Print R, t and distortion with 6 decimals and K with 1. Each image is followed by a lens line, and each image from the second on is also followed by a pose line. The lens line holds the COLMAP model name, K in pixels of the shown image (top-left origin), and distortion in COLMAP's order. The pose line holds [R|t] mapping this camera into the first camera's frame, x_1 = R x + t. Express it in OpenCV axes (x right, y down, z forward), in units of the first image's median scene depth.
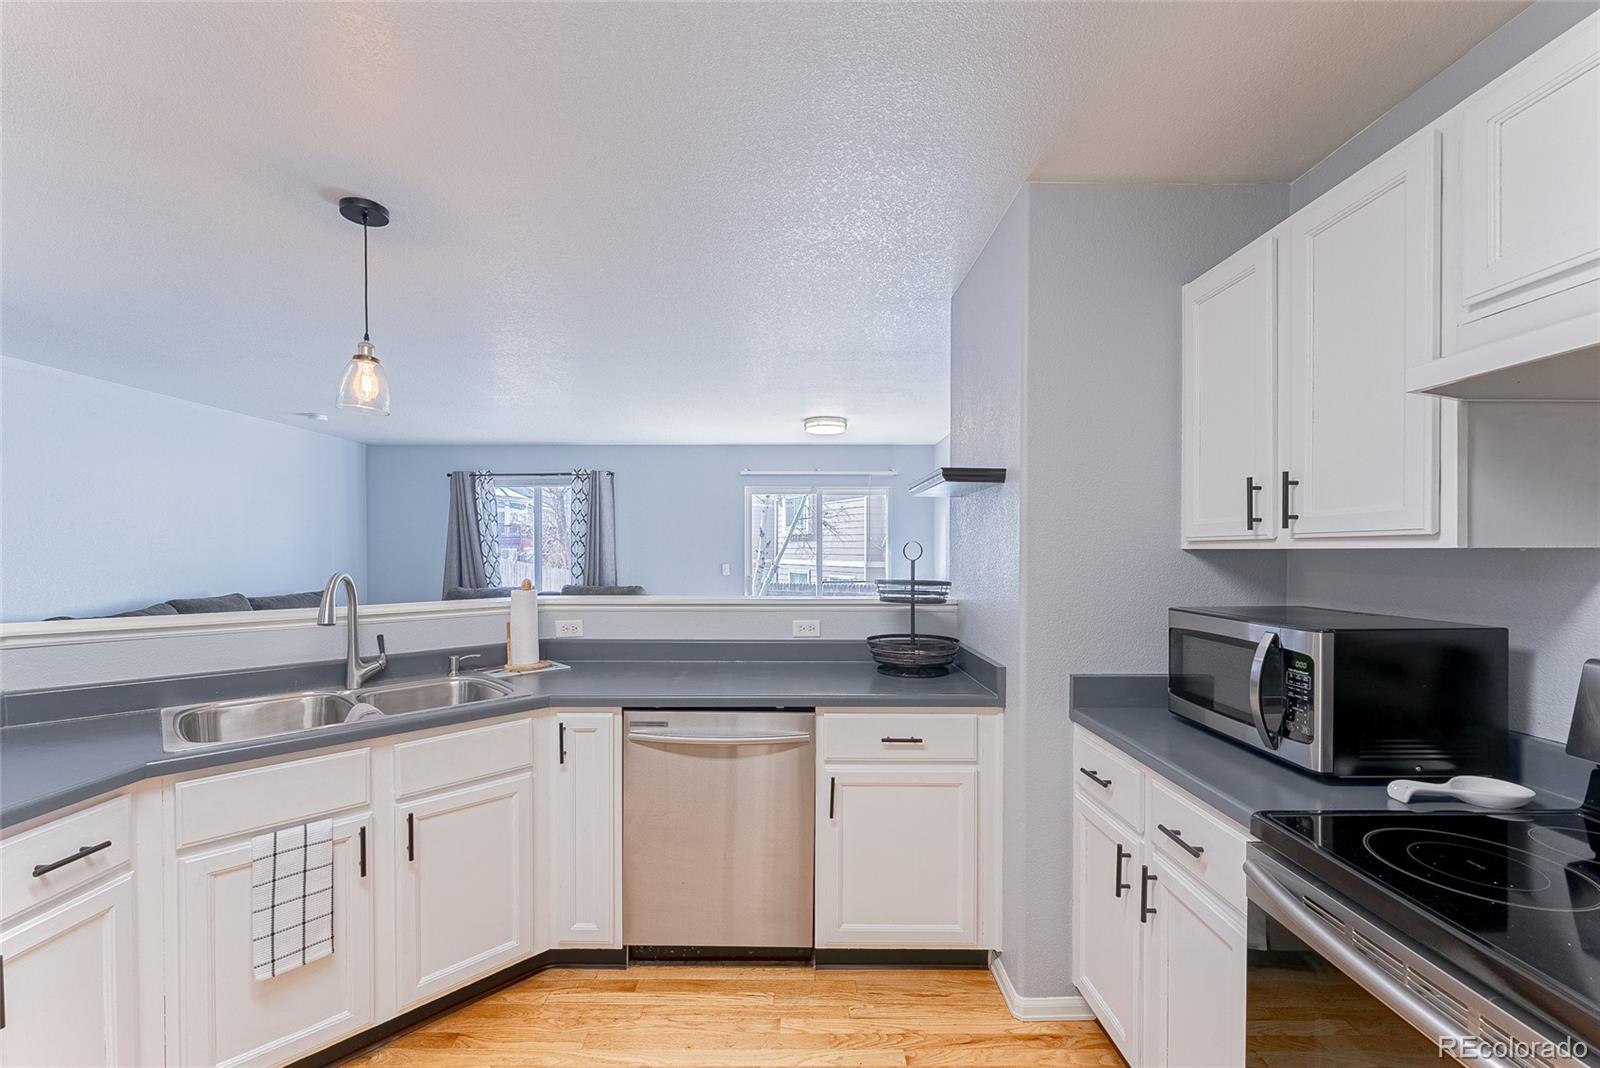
lens RADIAL K [[652.4, 0, 799.4], [0, 652.4, 557.9], [0, 0, 1]] dist [0.000175, 0.000516]
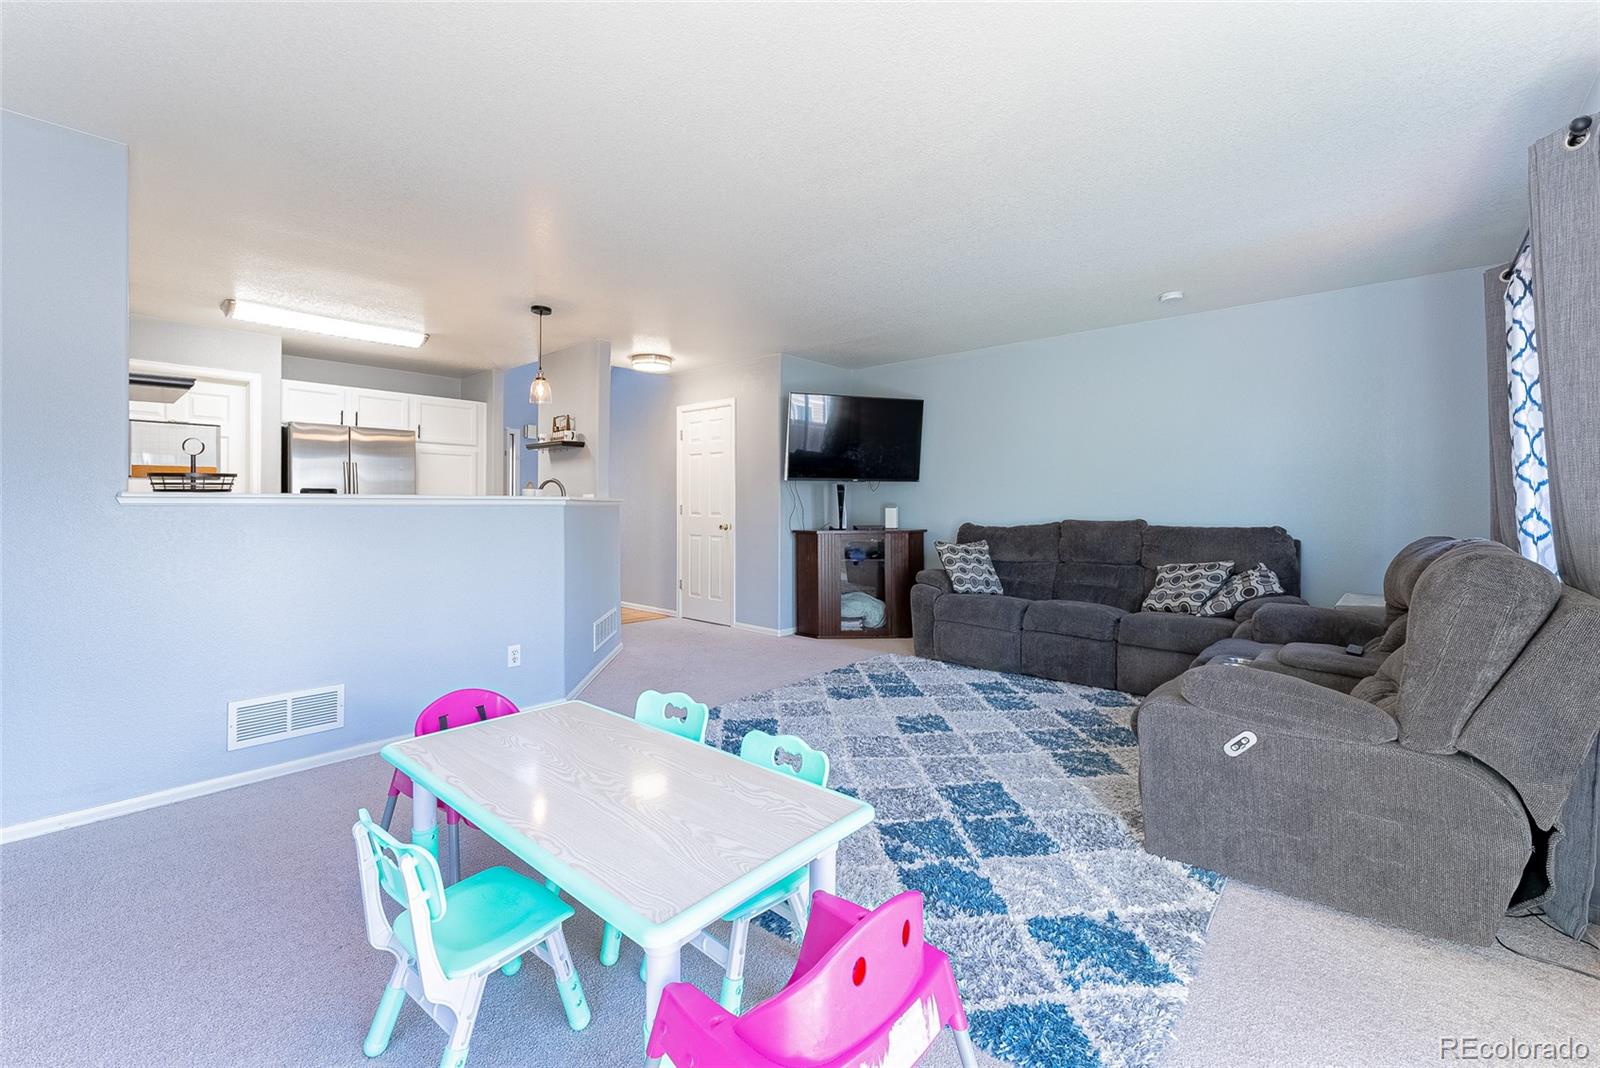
lens RADIAL K [[666.2, 0, 787.7], [0, 666.2, 501.1], [0, 0, 1]] dist [0.000290, -0.000022]
pose [[-0.675670, -0.006198, -0.737178, 0.366114], [-0.012921, 0.999911, 0.003436, 0.072398], [0.737091, 0.011847, -0.675689, 2.839969]]
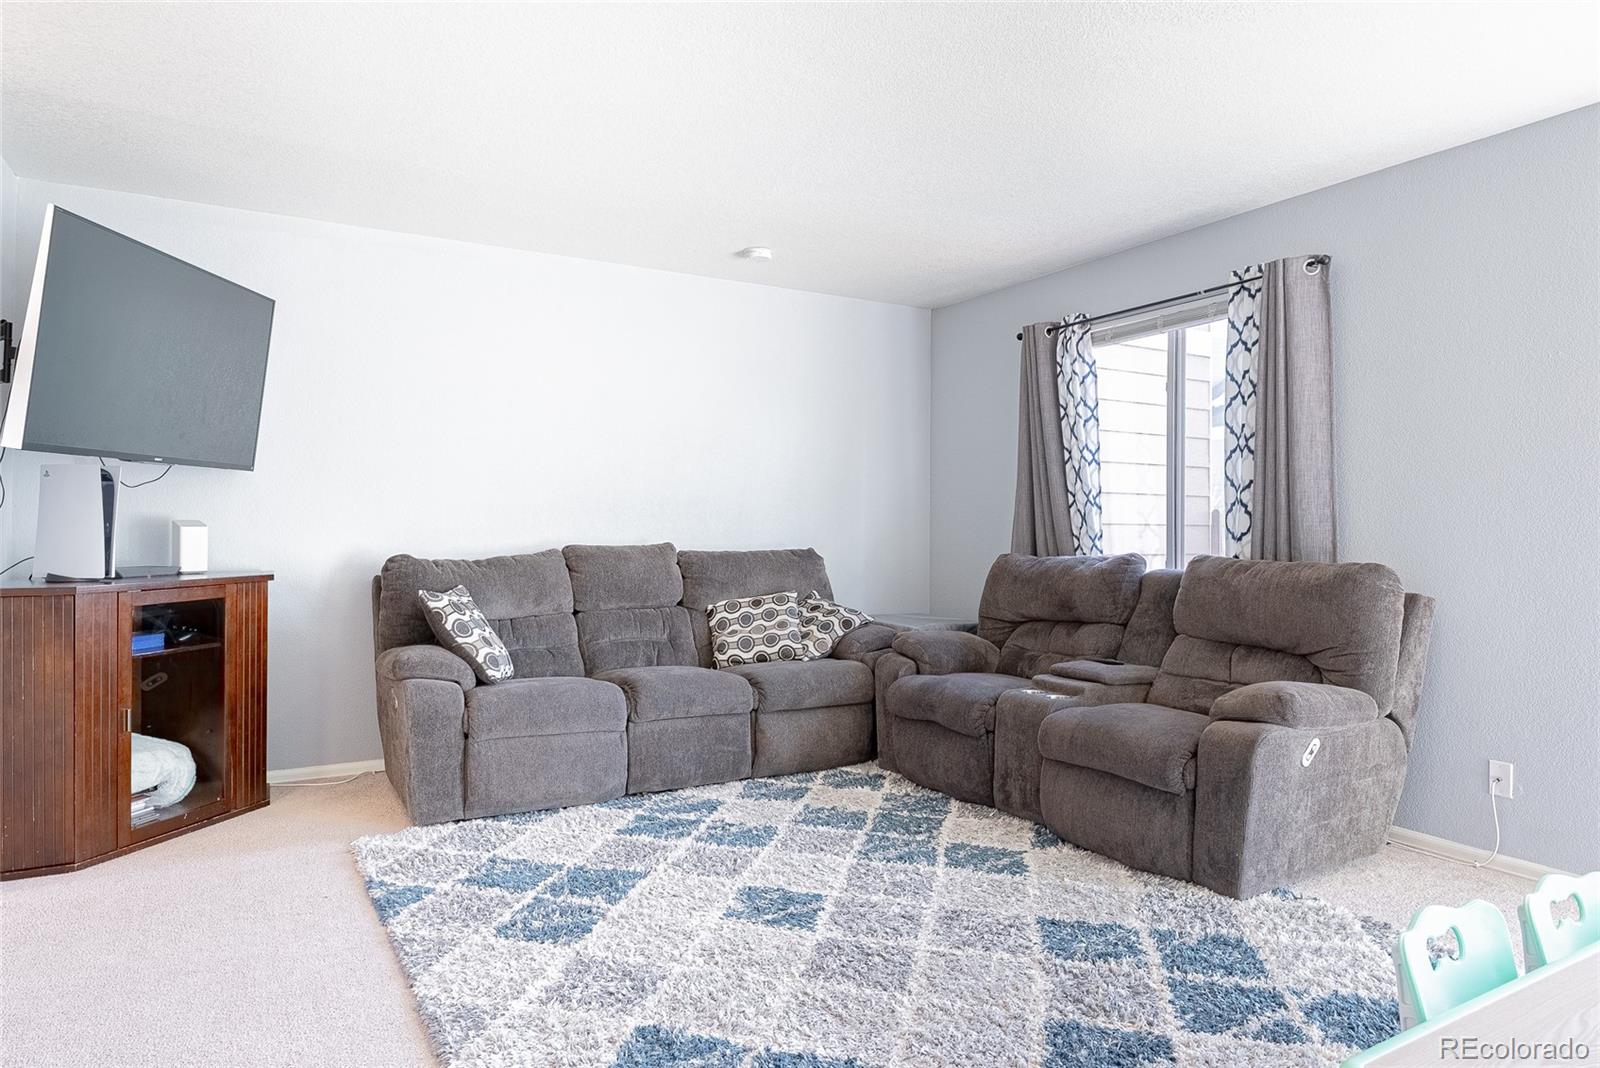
lens RADIAL K [[976.7, 0, 799.4], [0, 976.7, 520.7], [0, 0, 1]] dist [-0.004958, -0.000634]
pose [[0.489516, -0.001961, -0.871992, 0.154092], [-0.018909, 0.999738, -0.012863, 0.095731], [0.871789, 0.022785, 0.489351, 1.412826]]
